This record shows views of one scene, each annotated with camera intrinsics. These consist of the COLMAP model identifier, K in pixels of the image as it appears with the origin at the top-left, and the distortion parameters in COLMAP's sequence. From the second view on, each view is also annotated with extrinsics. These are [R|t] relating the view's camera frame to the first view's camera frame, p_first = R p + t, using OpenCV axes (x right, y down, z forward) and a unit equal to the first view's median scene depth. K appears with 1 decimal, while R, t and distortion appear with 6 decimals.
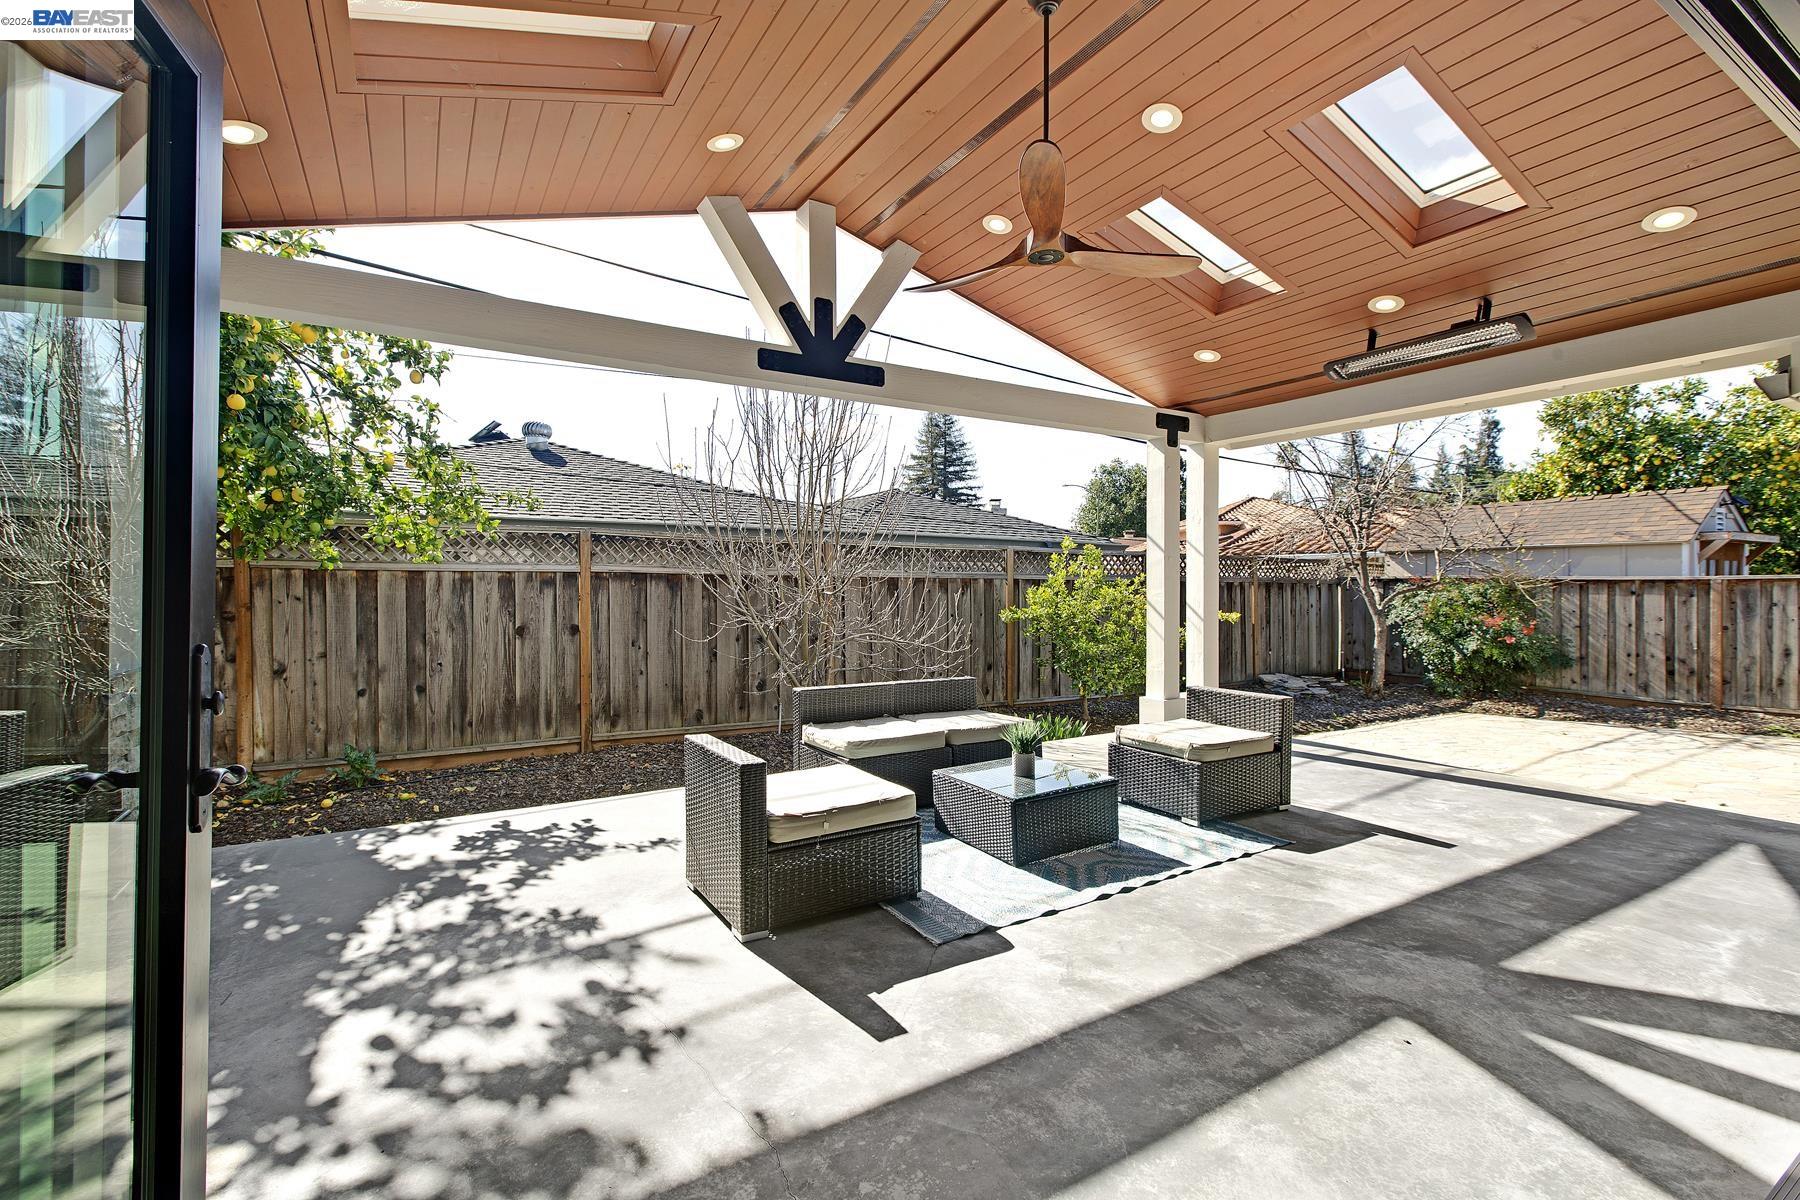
lens RADIAL K [[833.5, 0, 900.0], [0, 833.5, 600.0], [0, 0, 1]] dist [-0.004230, -0.000114]
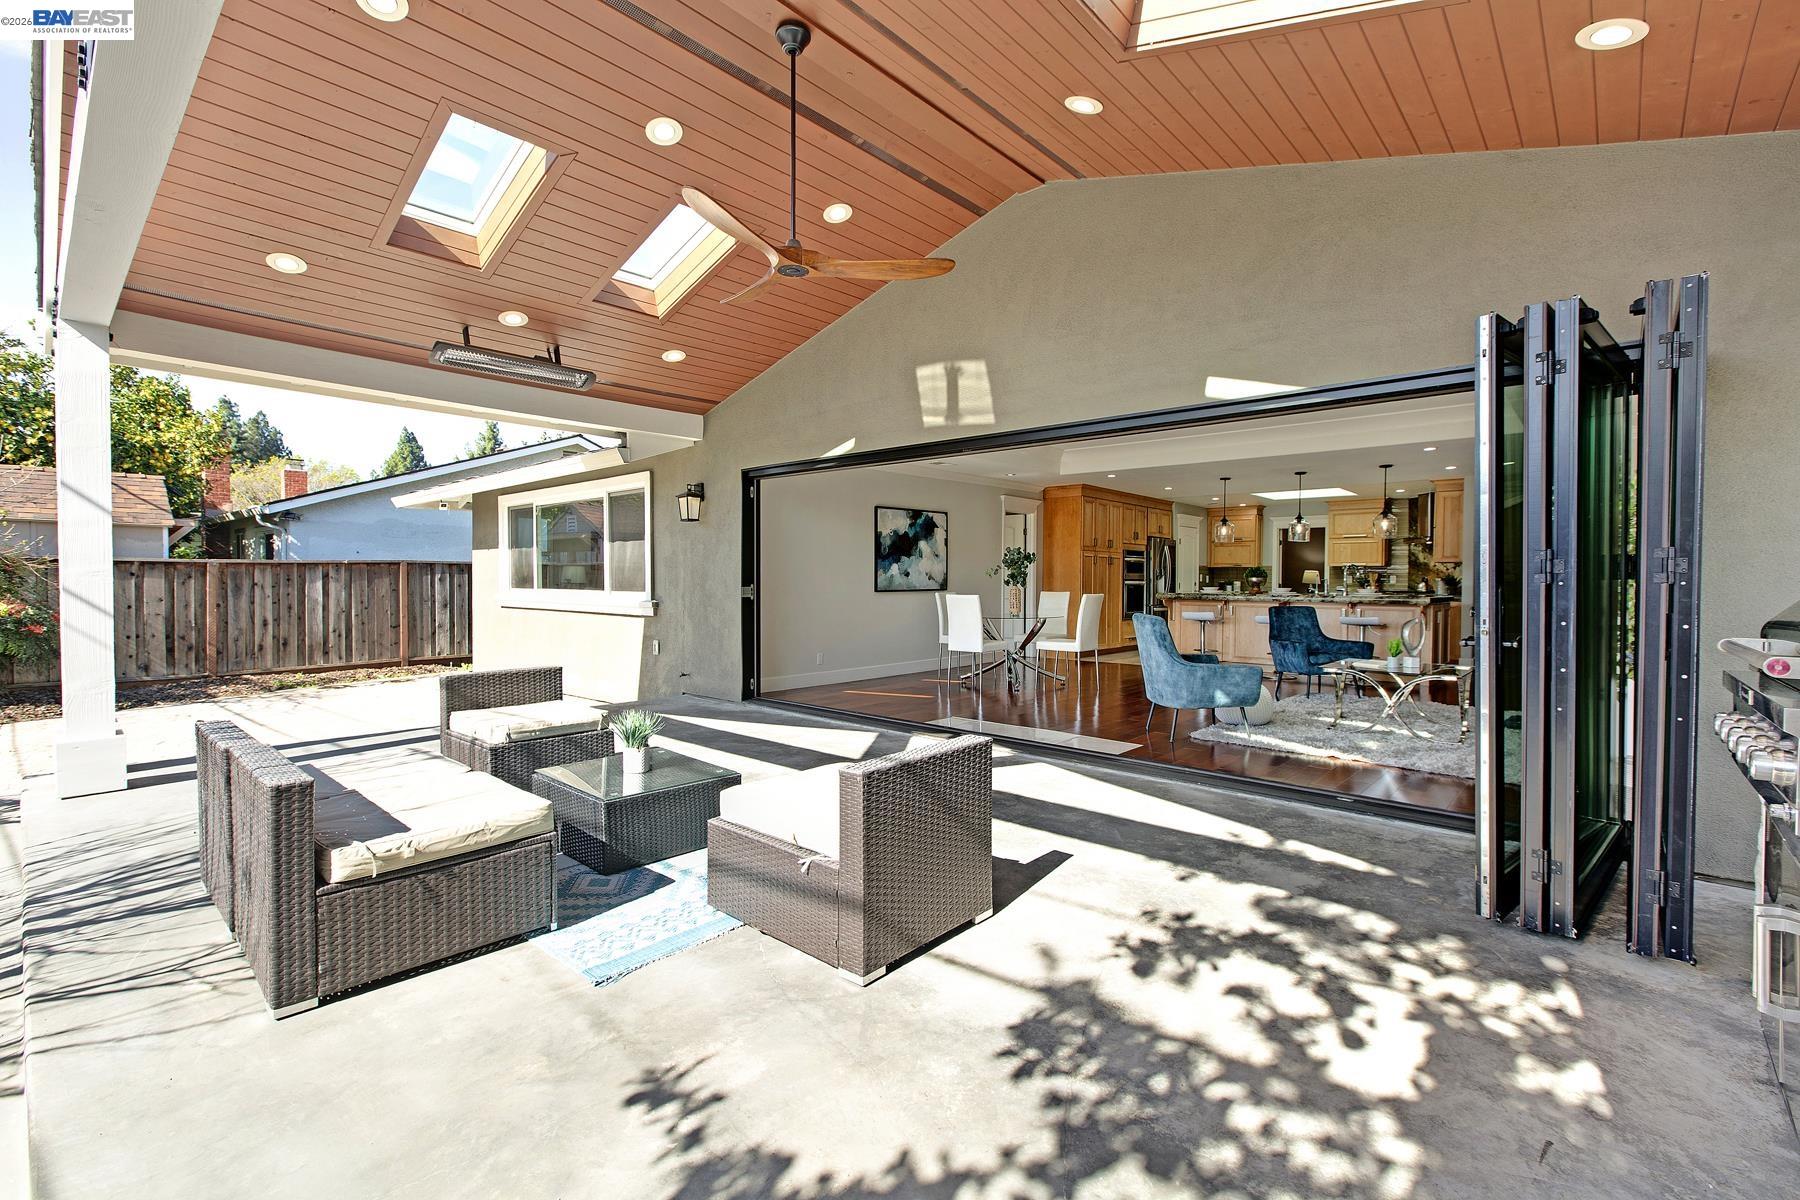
lens RADIAL K [[793.3, 0, 900.0], [0, 793.3, 600.0], [0, 0, 1]] dist [0.001309, 0.000502]
pose [[-0.306936, -0.027577, 0.951330, -0.829771], [0.009273, 0.999446, 0.031964, 0.000040], [-0.951685, 0.018633, -0.306511, 1.112247]]
